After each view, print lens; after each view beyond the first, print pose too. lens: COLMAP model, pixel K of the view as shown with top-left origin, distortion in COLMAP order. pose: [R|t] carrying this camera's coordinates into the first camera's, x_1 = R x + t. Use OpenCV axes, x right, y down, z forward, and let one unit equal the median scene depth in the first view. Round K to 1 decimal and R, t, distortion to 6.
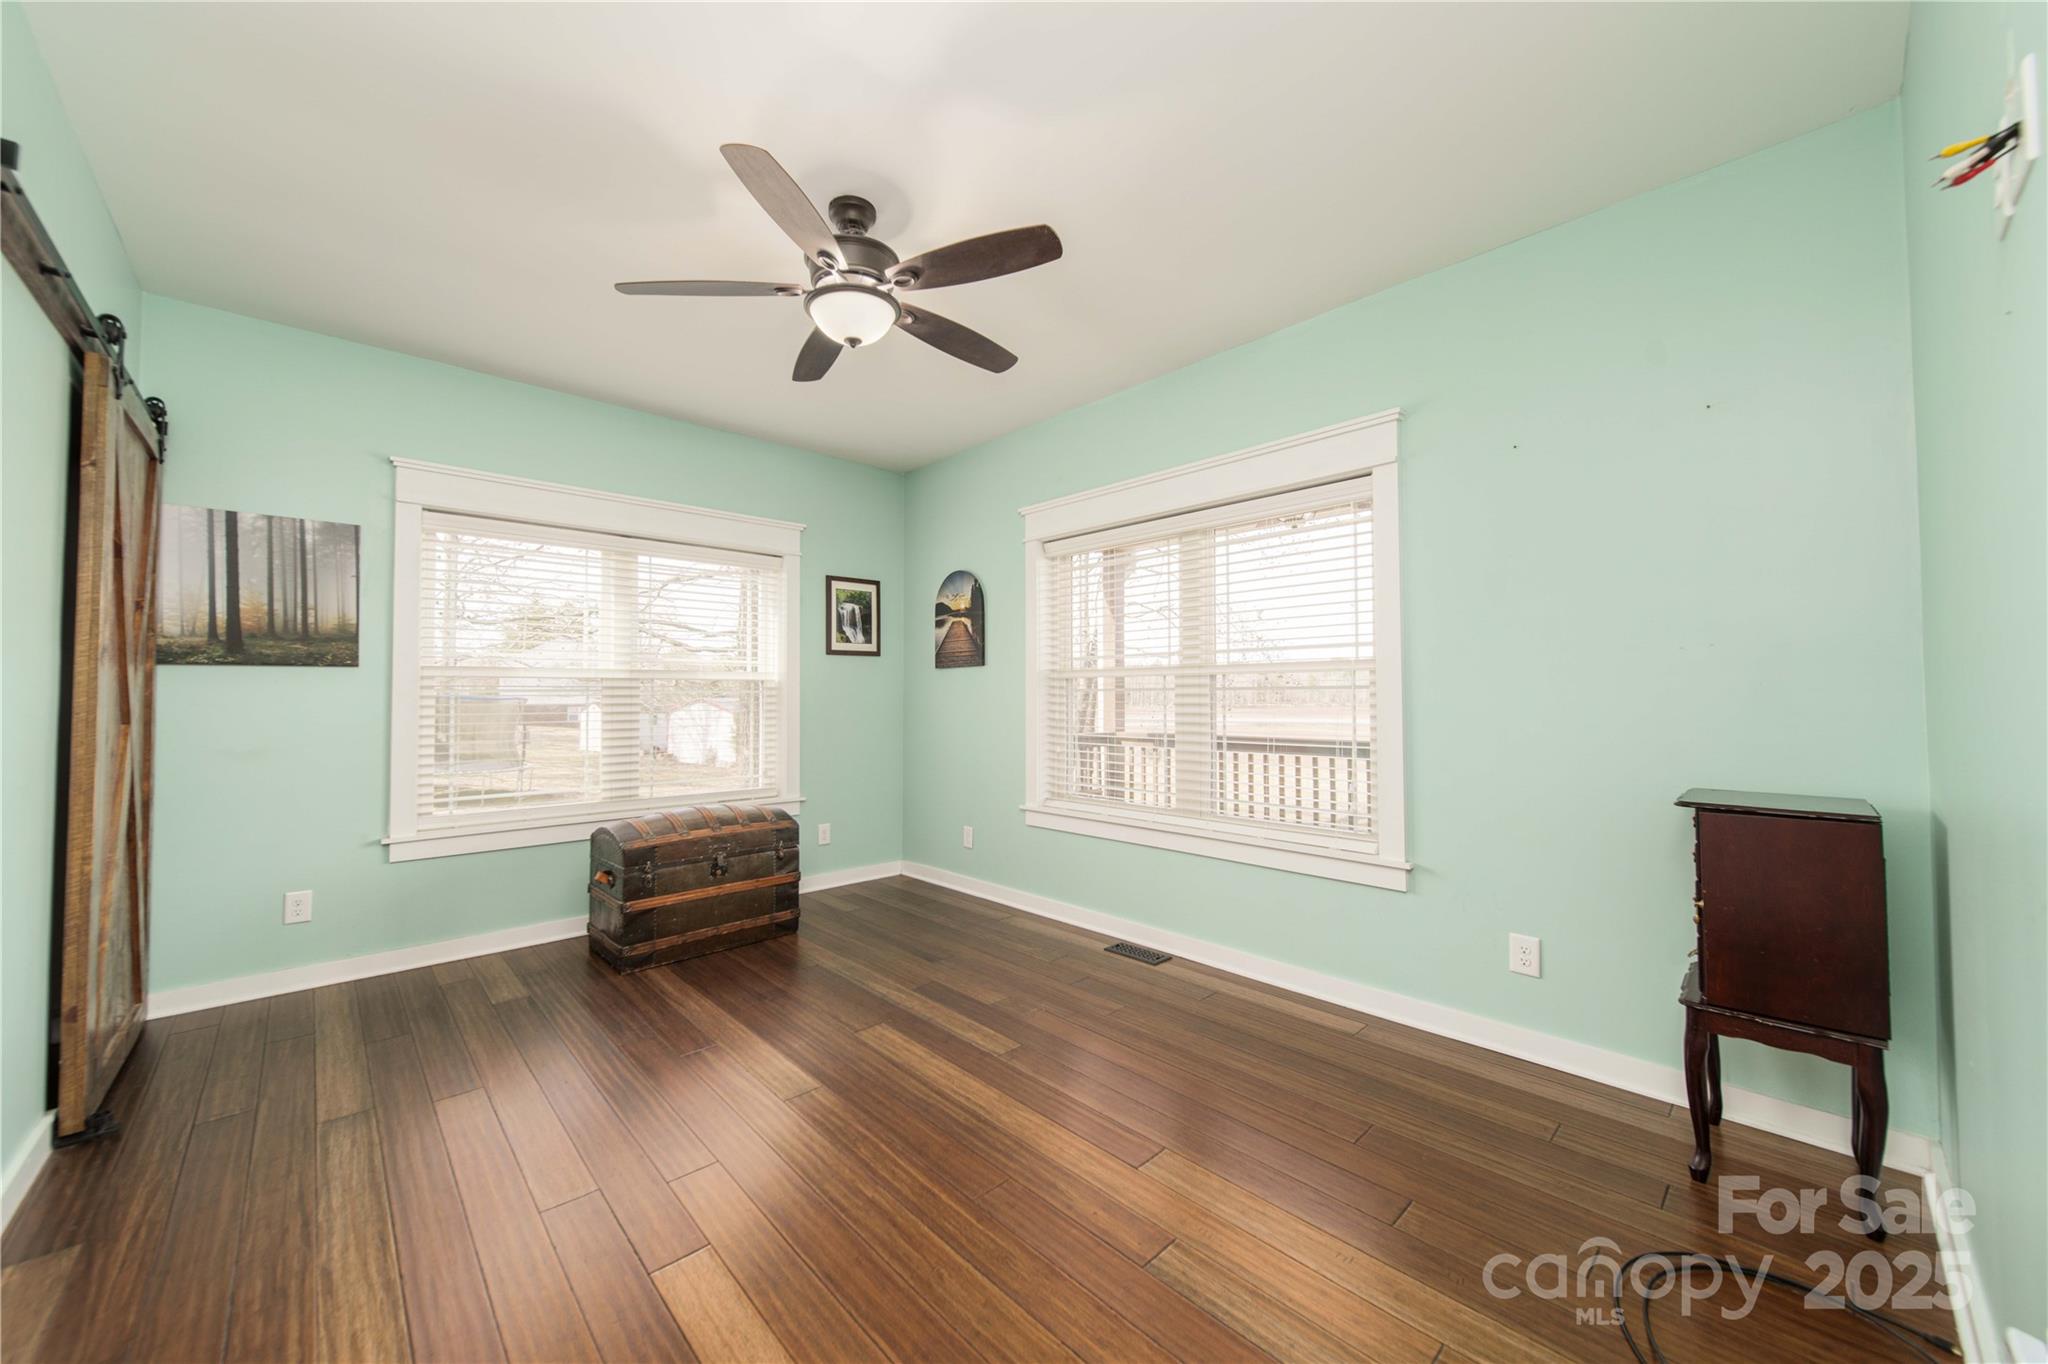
lens RADIAL K [[719.5, 0, 1022.1], [0, 719.5, 684.4], [0, 0, 1]] dist [-0.001420, -0.000487]
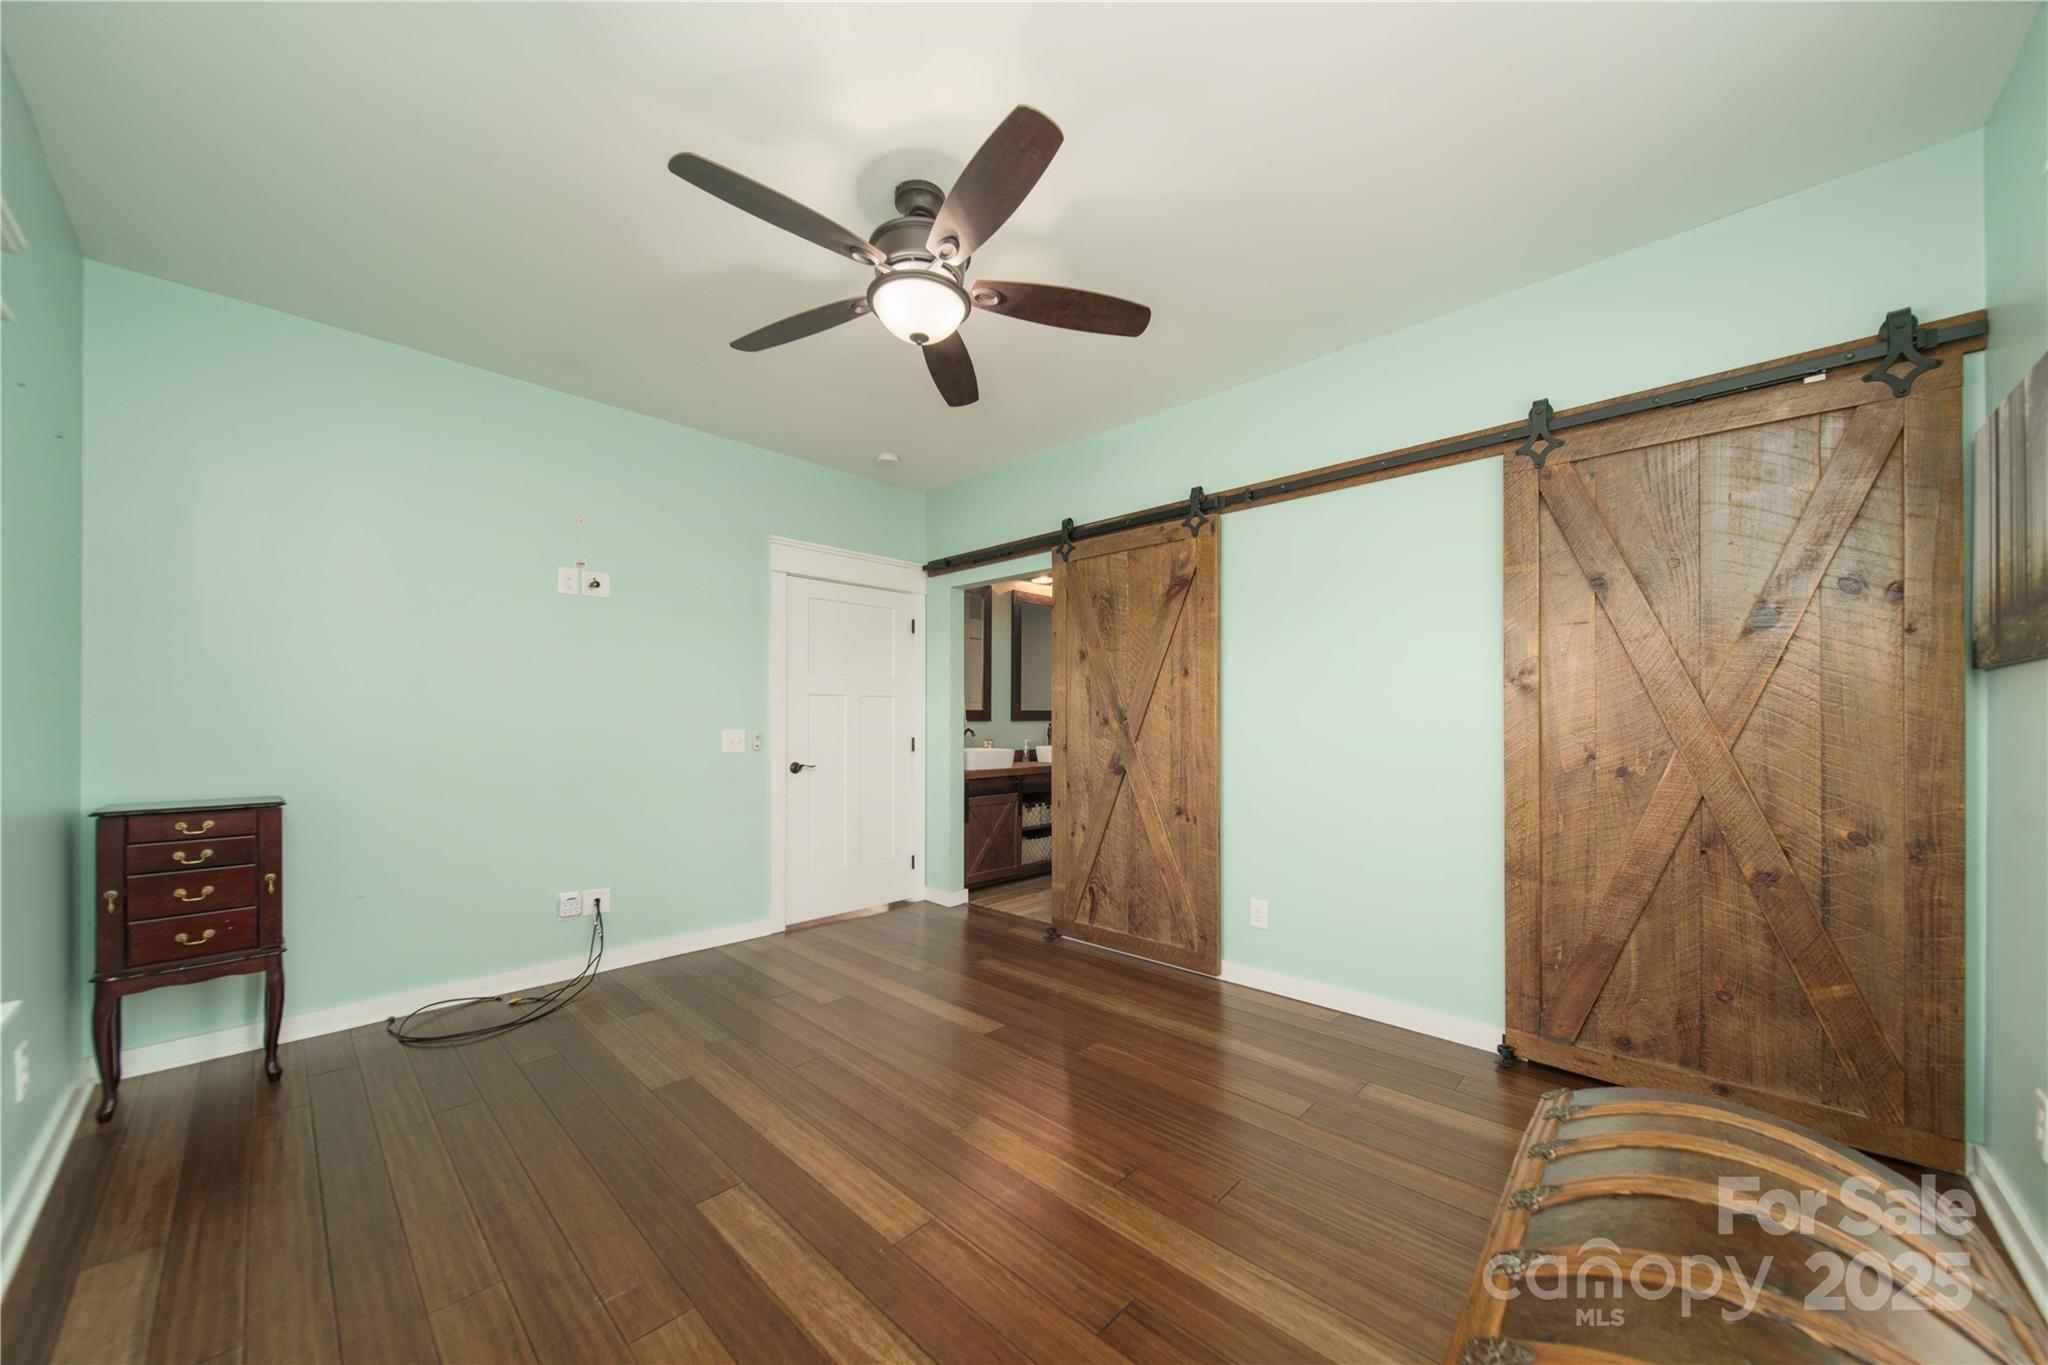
lens RADIAL K [[719.5, 0, 1022.1], [0, 719.5, 684.9], [0, 0, 1]] dist [-0.001420, -0.000487]
pose [[-0.999421, 0.008425, -0.032964, -0.311231], [0.010700, 0.997529, -0.069441, 0.032985], [0.032297, -0.069754, -0.997041, 1.785085]]
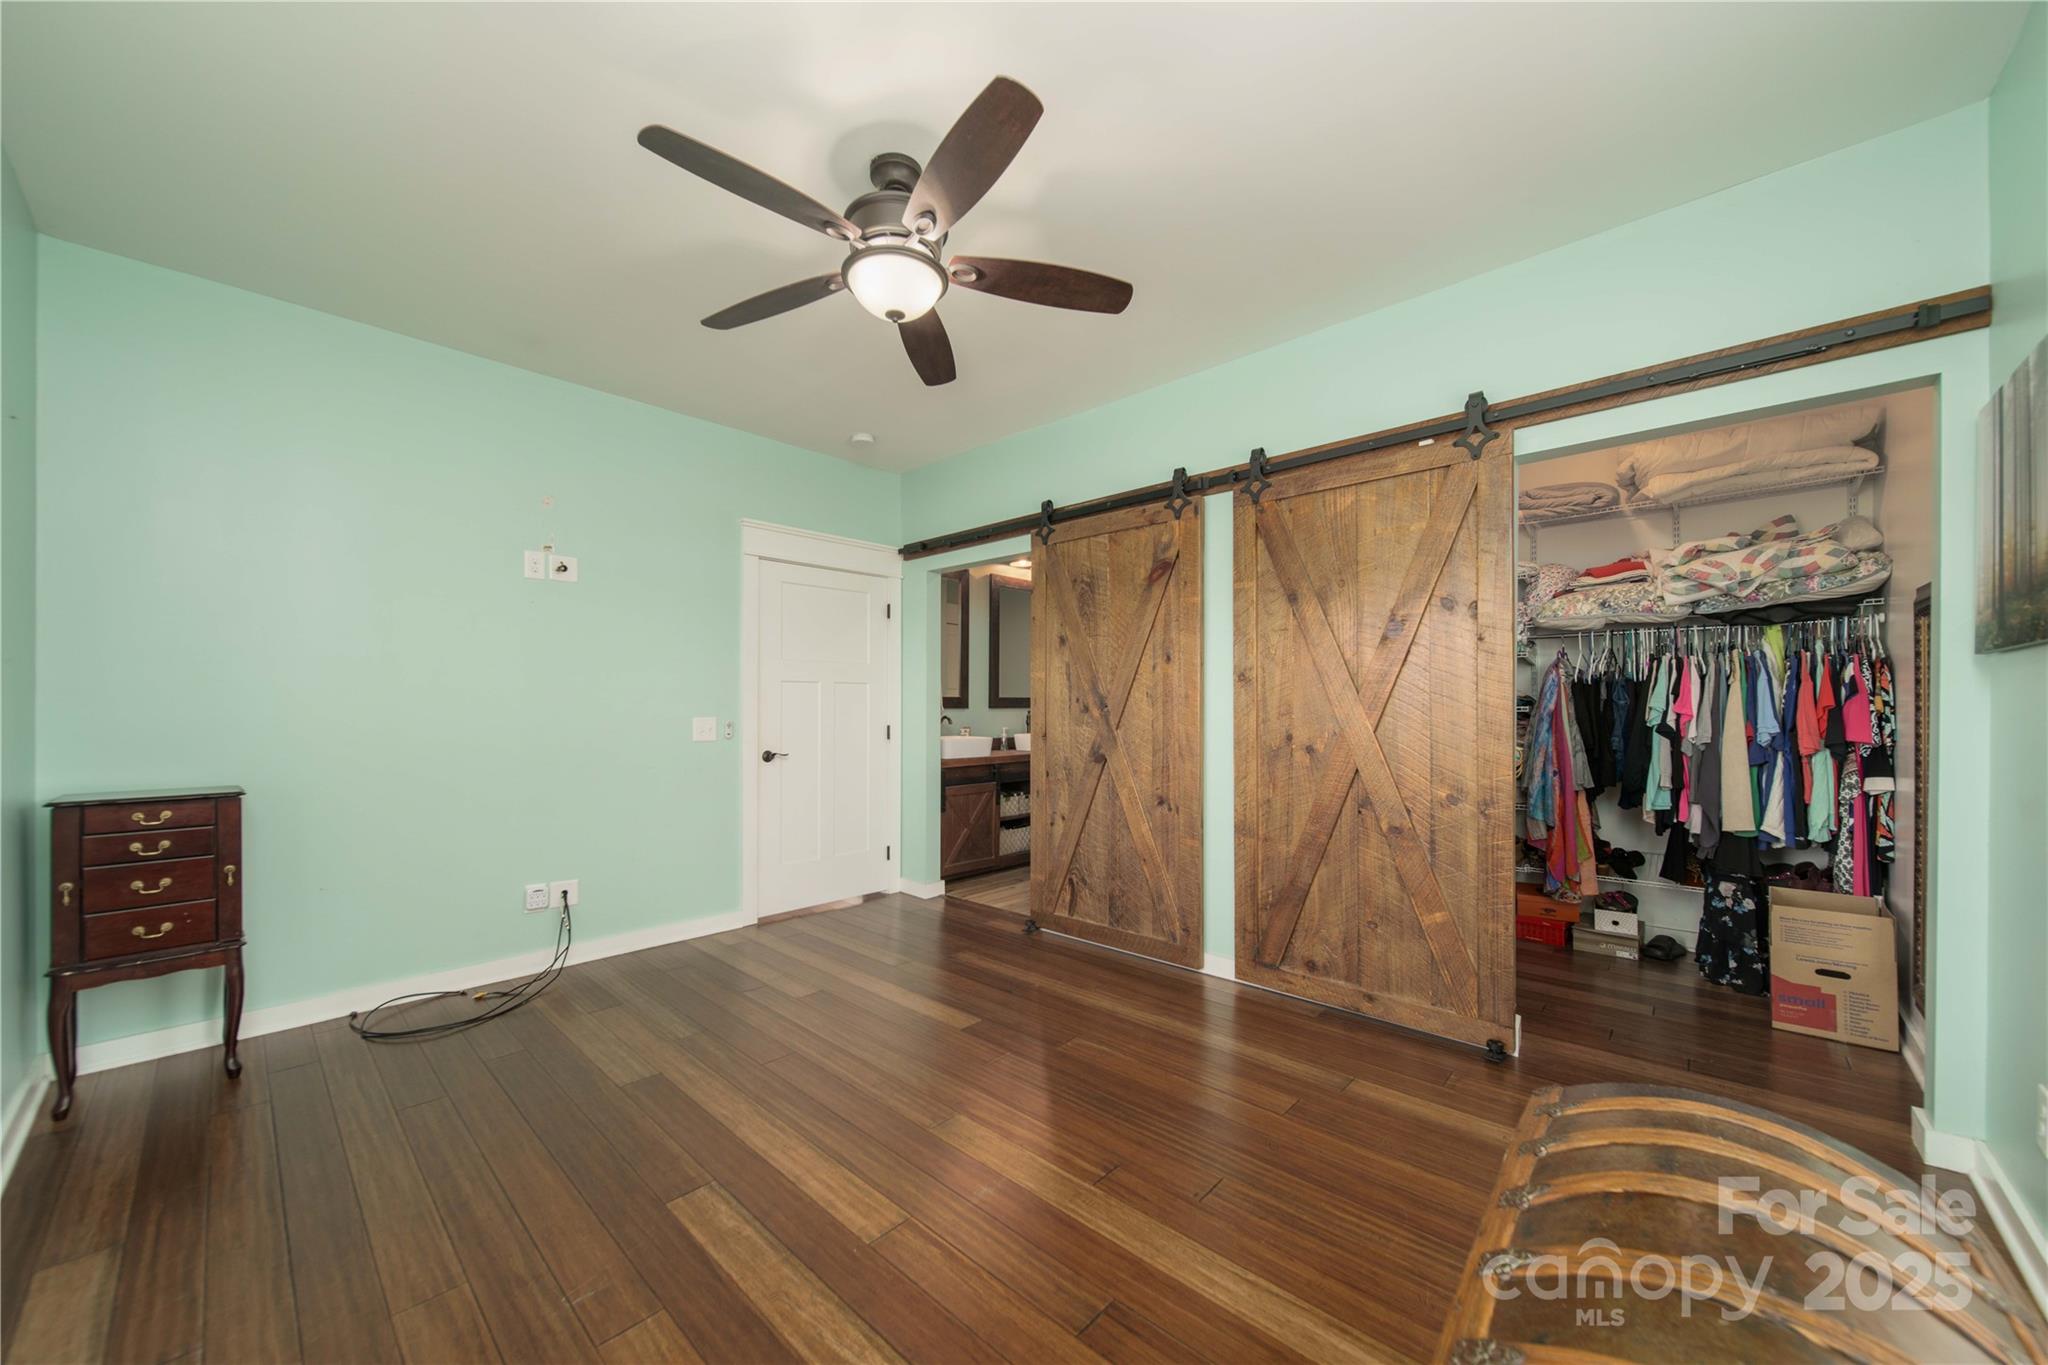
lens RADIAL K [[745.4, 0, 1008.7], [0, 745.4, 670.9], [0, 0, 1]] dist [-0.001350, -0.000531]
pose [[-0.999407, 0.009249, -0.033177, -0.319623], [0.011532, 0.997529, -0.069299, 0.033219], [0.032454, -0.069641, -0.997044, 1.793613]]
